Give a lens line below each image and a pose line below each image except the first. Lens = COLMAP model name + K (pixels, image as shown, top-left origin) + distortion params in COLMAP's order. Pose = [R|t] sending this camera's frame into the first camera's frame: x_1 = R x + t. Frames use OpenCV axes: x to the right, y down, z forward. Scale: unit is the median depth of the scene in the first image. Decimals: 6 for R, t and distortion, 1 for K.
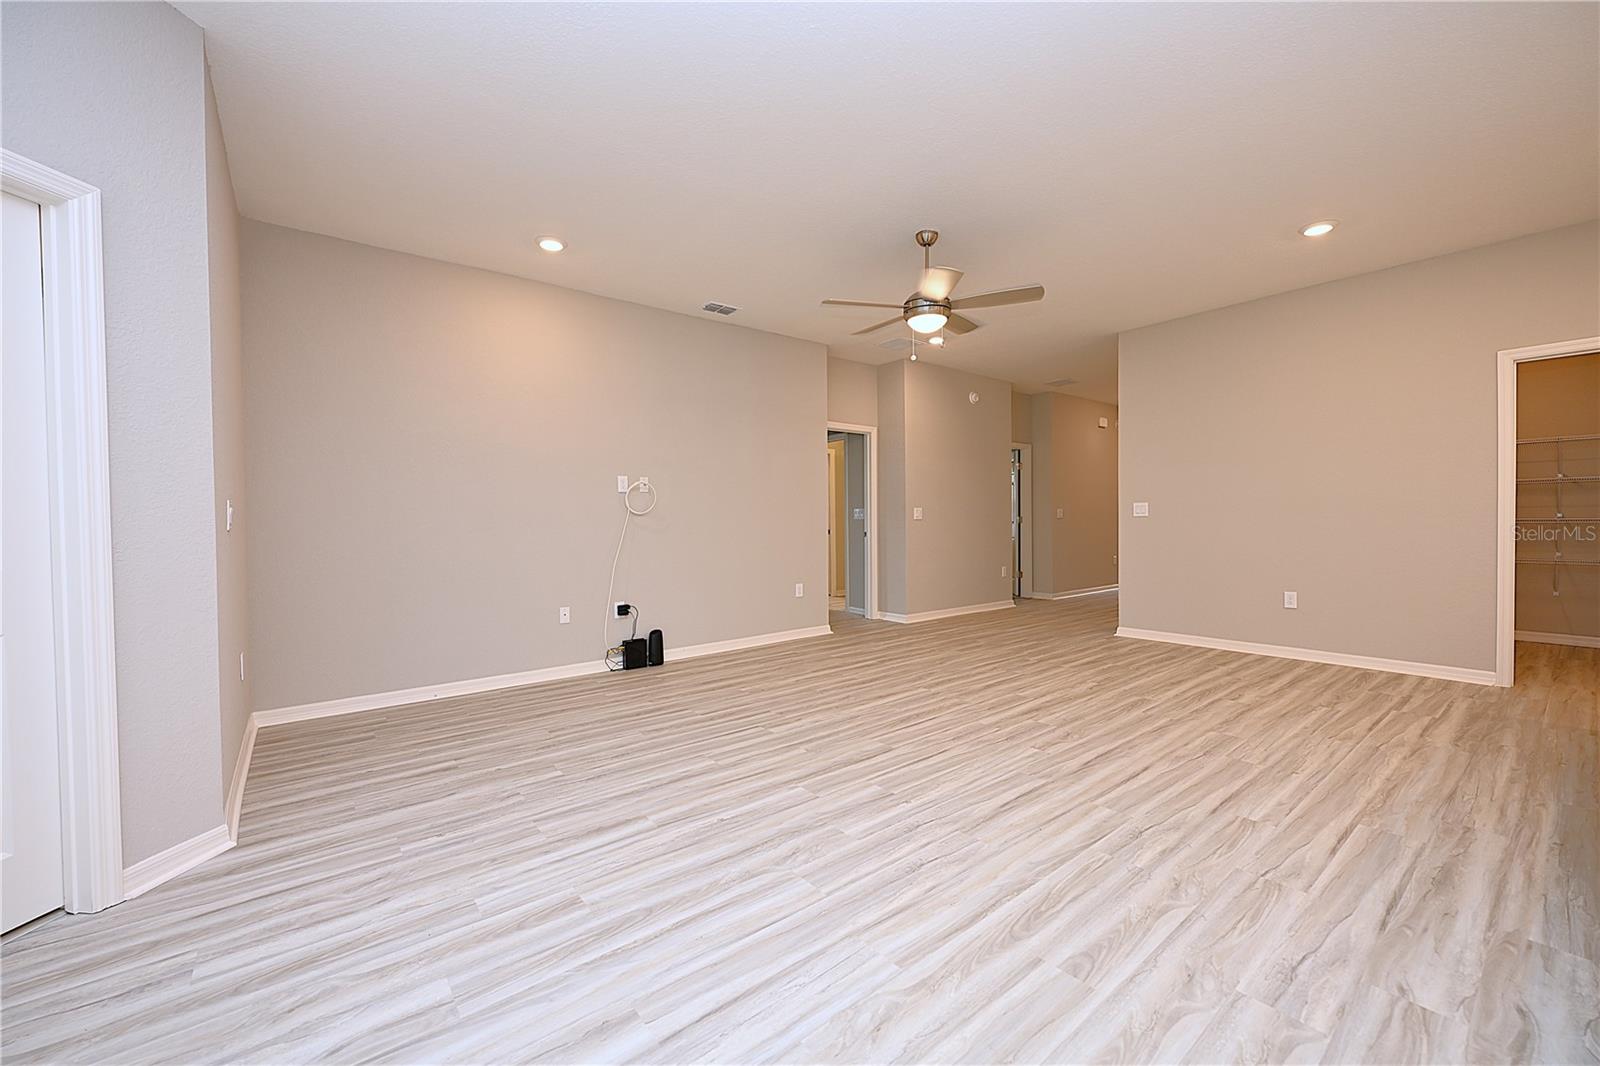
lens RADIAL K [[629.6, 0, 800.0], [0, 629.6, 533.0], [0, 0, 1]] dist [0.000494, -0.000019]
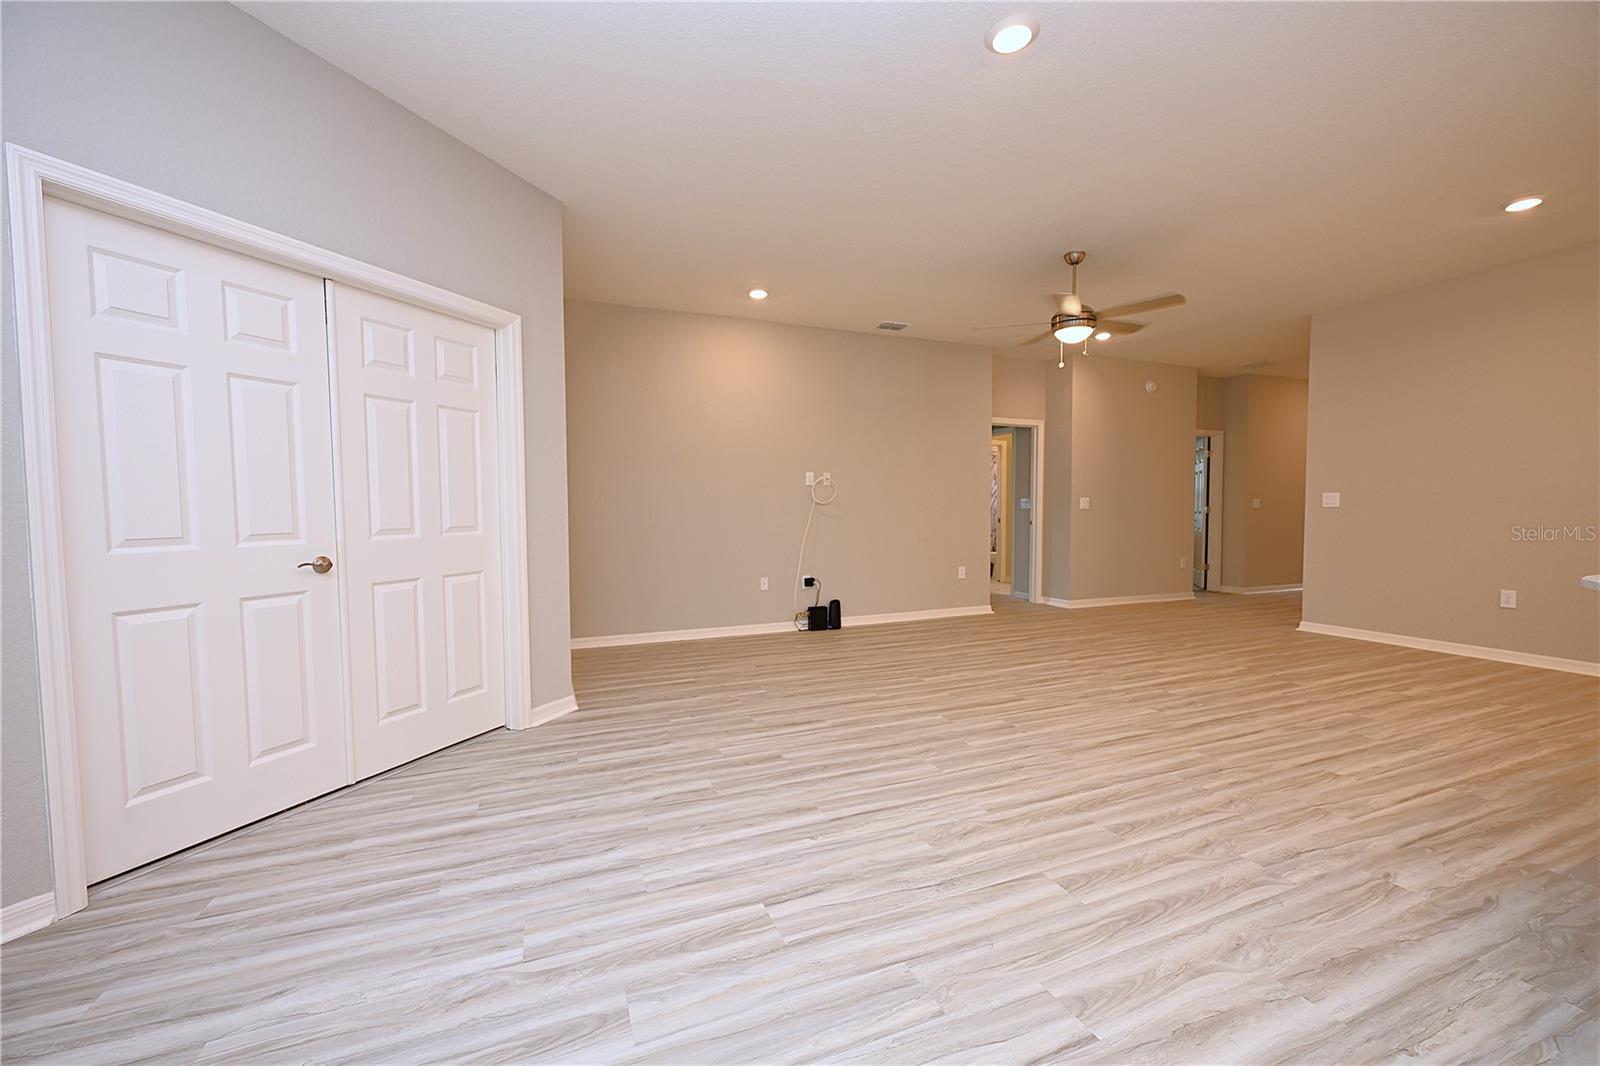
lens RADIAL K [[629.6, 0, 800.0], [0, 629.6, 533.0], [0, 0, 1]] dist [0.000494, -0.000019]
pose [[0.959127, 0.016291, -0.282505, 0.073782], [-0.010846, 0.999724, 0.020830, 0.003154], [0.282767, -0.016914, 0.959040, -0.280466]]
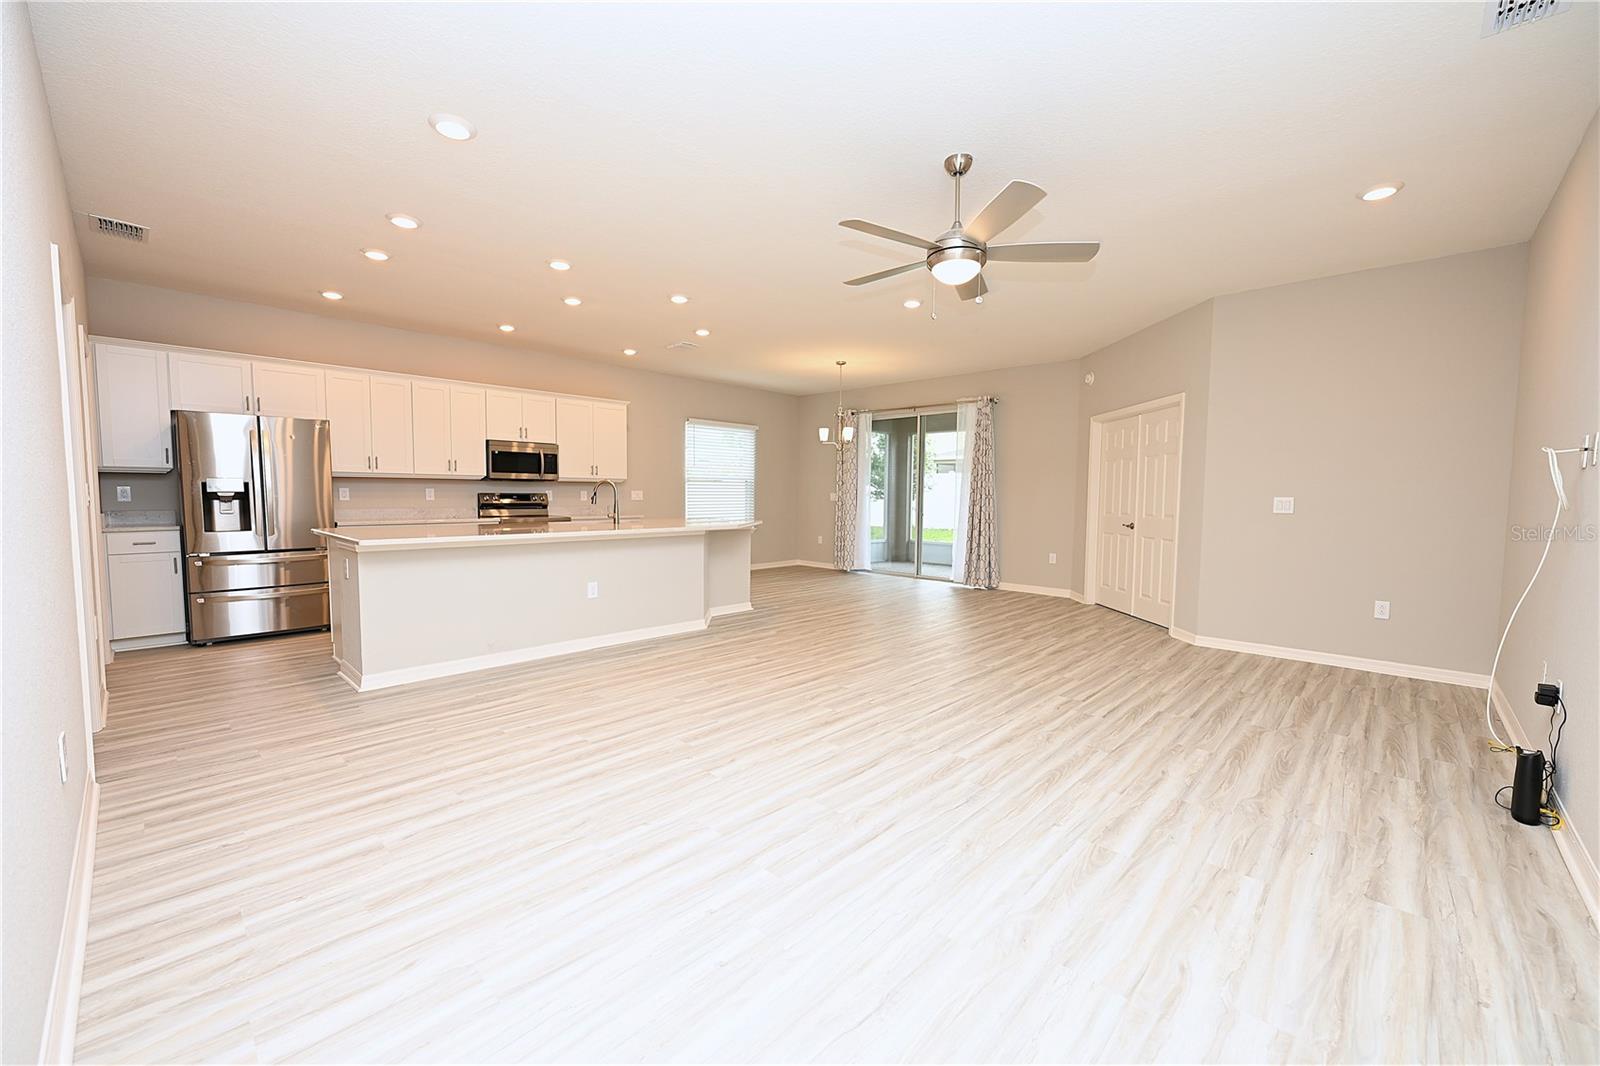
lens RADIAL K [[629.6, 0, 800.0], [0, 629.6, 533.0], [0, 0, 1]] dist [0.000494, -0.000019]
pose [[-0.990361, 0.009592, -0.138174, 0.647754], [-0.003060, 0.995840, 0.091065, -0.093980], [0.138473, 0.090610, -0.986212, 2.253942]]
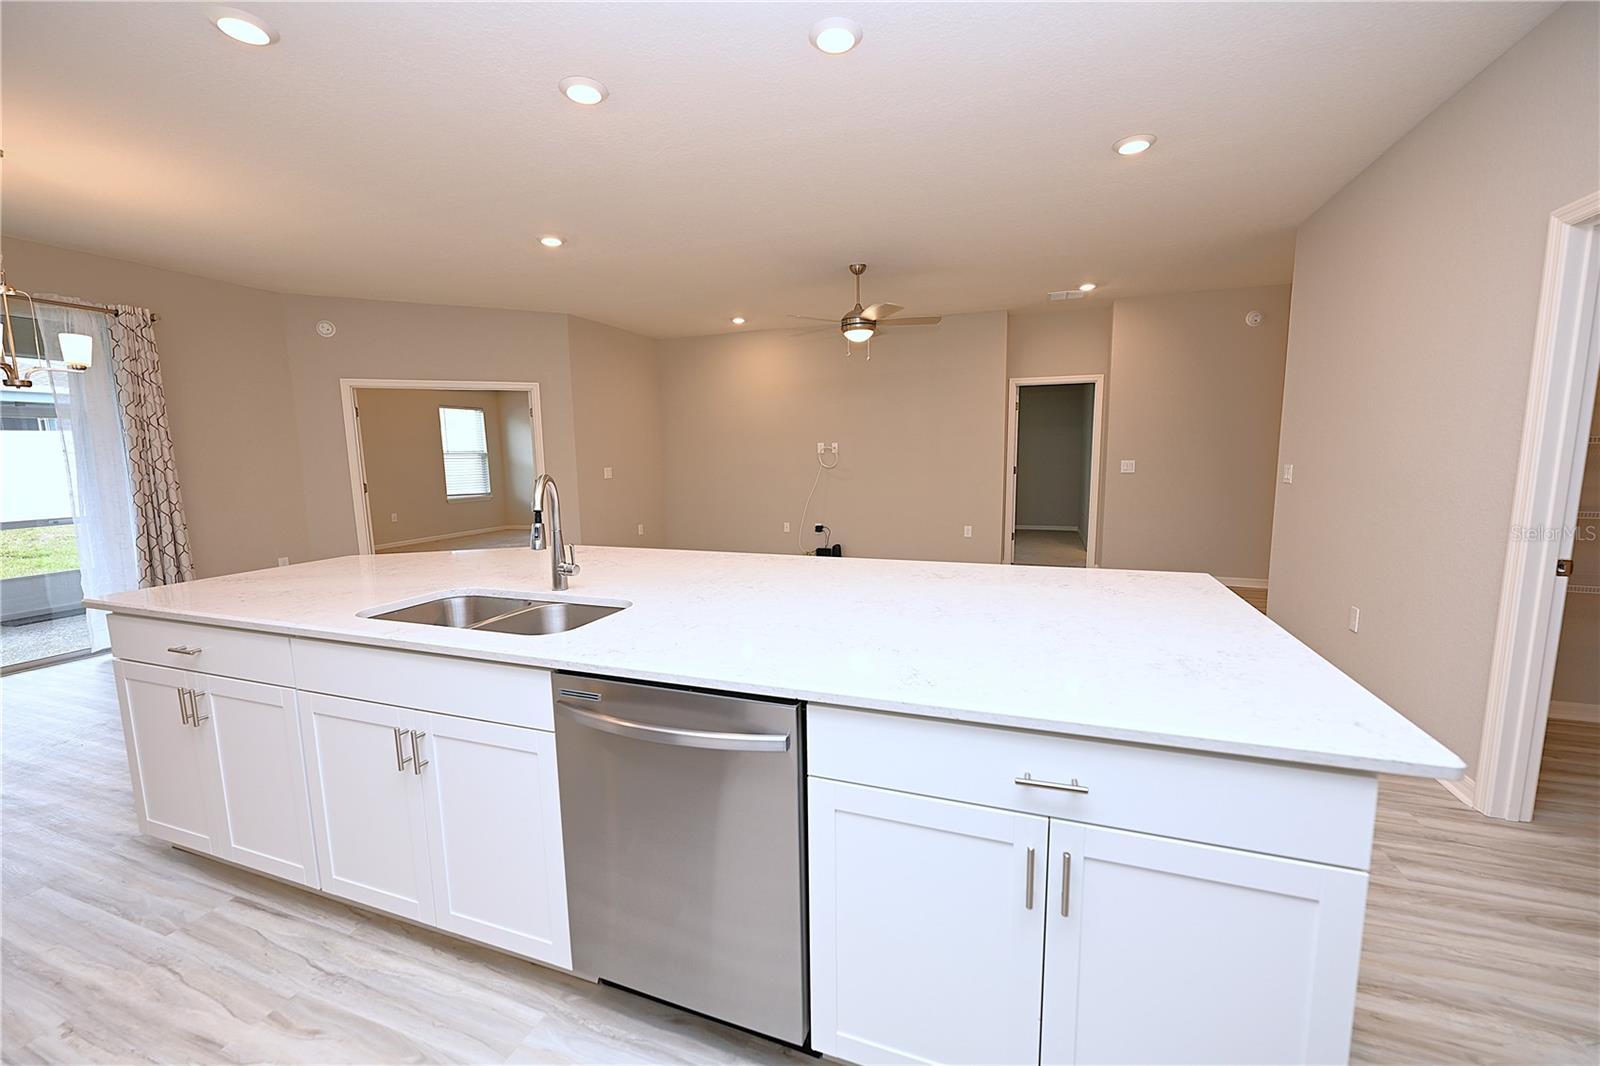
lens RADIAL K [[629.6, 0, 800.0], [0, 629.6, 533.0], [0, 0, 1]] dist [0.000494, -0.000019]
pose [[0.528521, 0.107664, -0.842065, 1.650478], [-0.011181, 0.992722, 0.119909, -0.089232], [0.848847, -0.053959, 0.525878, 0.213728]]
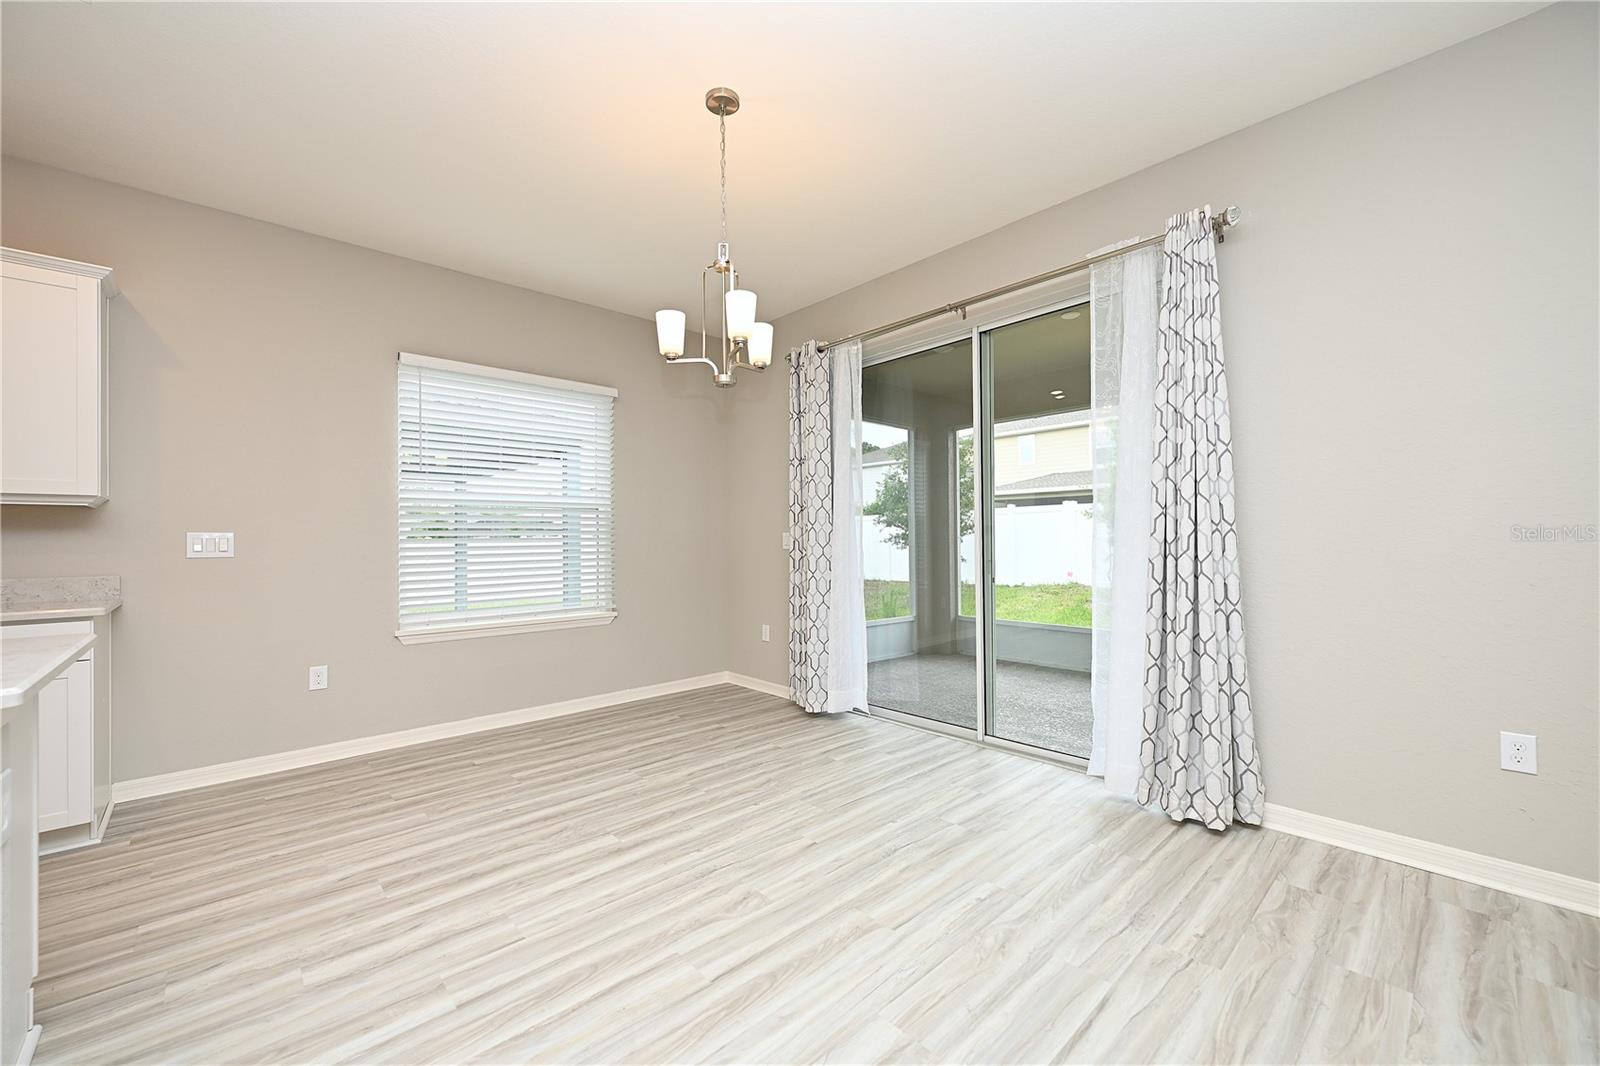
lens RADIAL K [[629.6, 0, 800.0], [0, 629.6, 533.0], [0, 0, 1]] dist [0.000494, -0.000019]
pose [[-0.997037, 0.015637, -0.075318, 0.092037], [0.014805, 0.999823, 0.011593, -0.016349], [0.075486, 0.010444, -0.997092, 0.484151]]
